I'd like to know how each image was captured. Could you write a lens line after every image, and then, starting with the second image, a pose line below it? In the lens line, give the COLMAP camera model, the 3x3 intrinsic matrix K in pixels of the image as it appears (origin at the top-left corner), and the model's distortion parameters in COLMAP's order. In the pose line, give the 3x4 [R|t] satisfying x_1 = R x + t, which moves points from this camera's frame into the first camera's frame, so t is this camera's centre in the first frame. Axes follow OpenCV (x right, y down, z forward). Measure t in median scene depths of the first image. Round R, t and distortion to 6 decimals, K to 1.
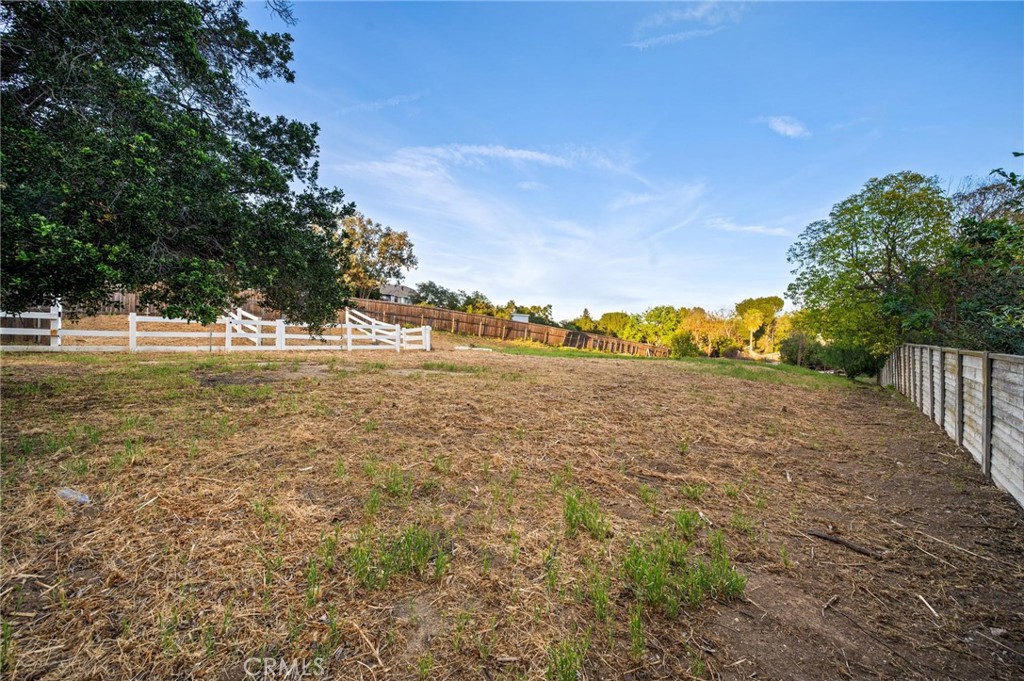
lens RADIAL K [[405.4, 0, 510.6], [0, 405.4, 334.0], [0, 0, 1]] dist [-0.001959, 0.000216]
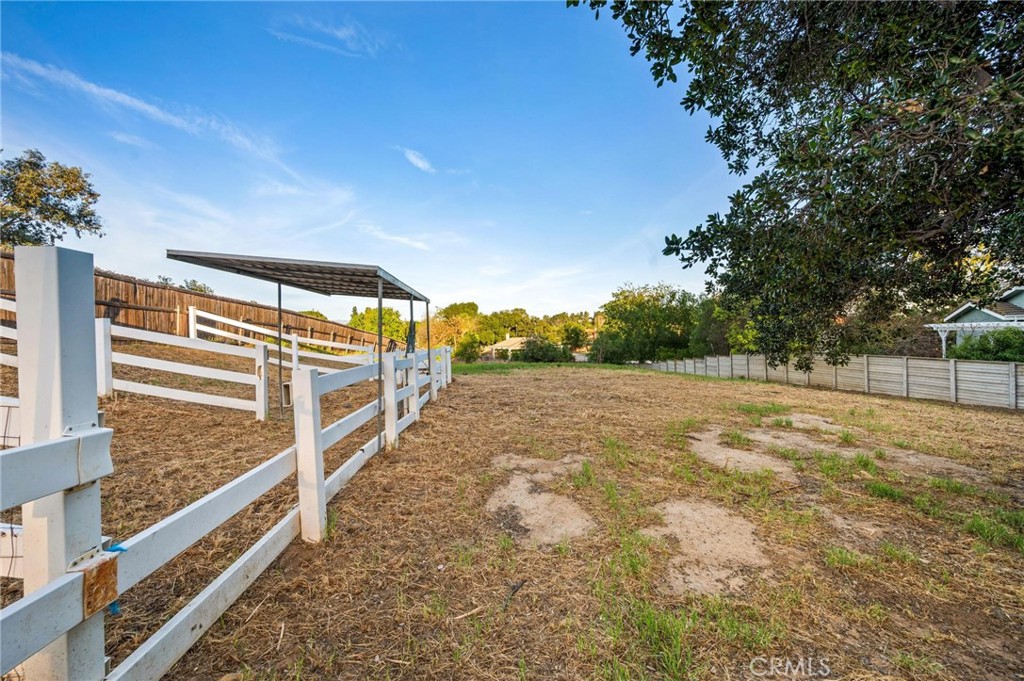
lens RADIAL K [[405.4, 0, 510.6], [0, 405.4, 334.0], [0, 0, 1]] dist [-0.001959, 0.000216]
pose [[0.709325, -0.015550, 0.704710, -0.228739], [0.012708, 0.999876, 0.009273, -0.016936], [-0.704767, 0.002378, 0.709434, 0.168731]]
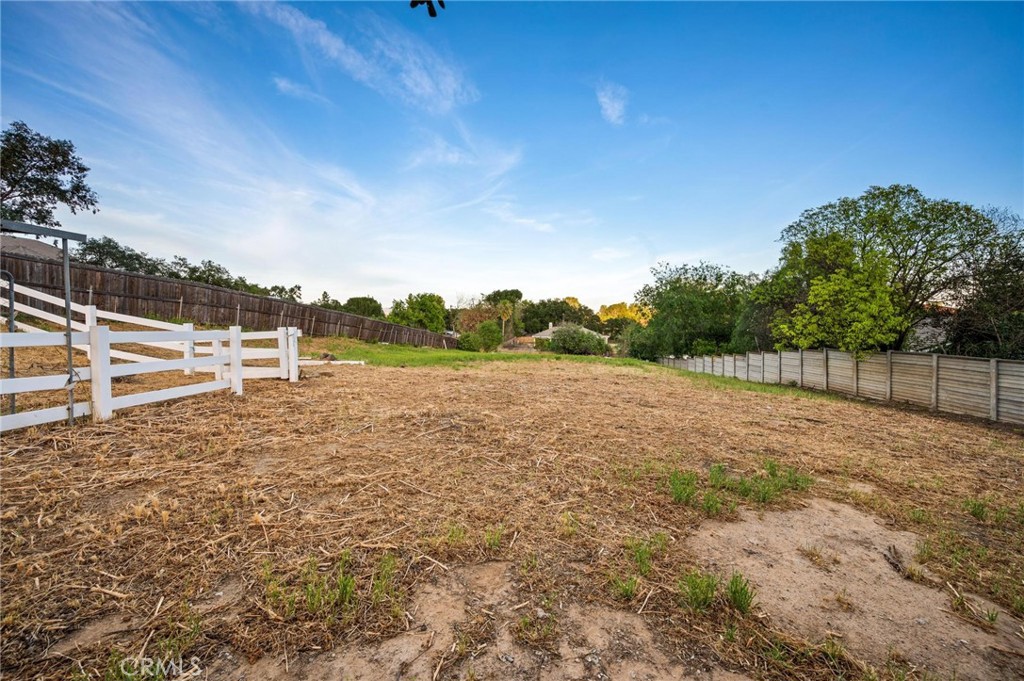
lens RADIAL K [[405.4, 0, 510.6], [0, 405.4, 334.0], [0, 0, 1]] dist [-0.001959, 0.000216]
pose [[0.801111, -0.016084, 0.598300, -0.106651], [-0.006055, 0.999370, 0.034973, -0.011237], [-0.598486, -0.031640, 0.800508, 0.181829]]
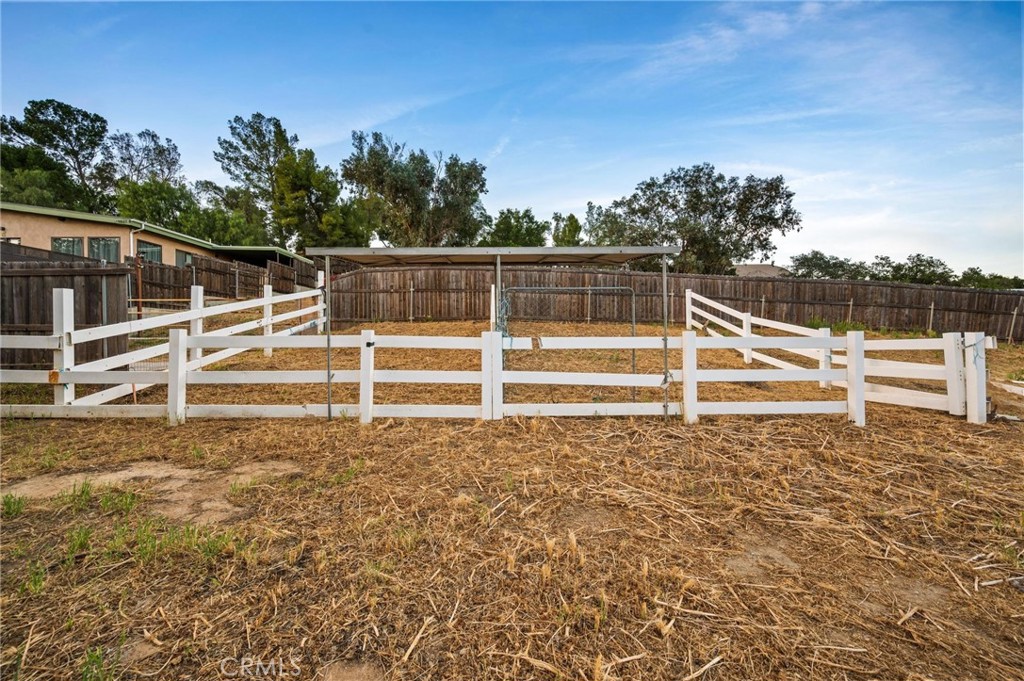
lens RADIAL K [[405.4, 0, 510.6], [0, 405.4, 334.0], [0, 0, 1]] dist [-0.001959, 0.000216]
pose [[0.692102, -0.002556, -0.721795, -0.085057], [0.016646, 0.999784, 0.012421, -0.010457], [0.721607, -0.020612, 0.691996, 0.217441]]
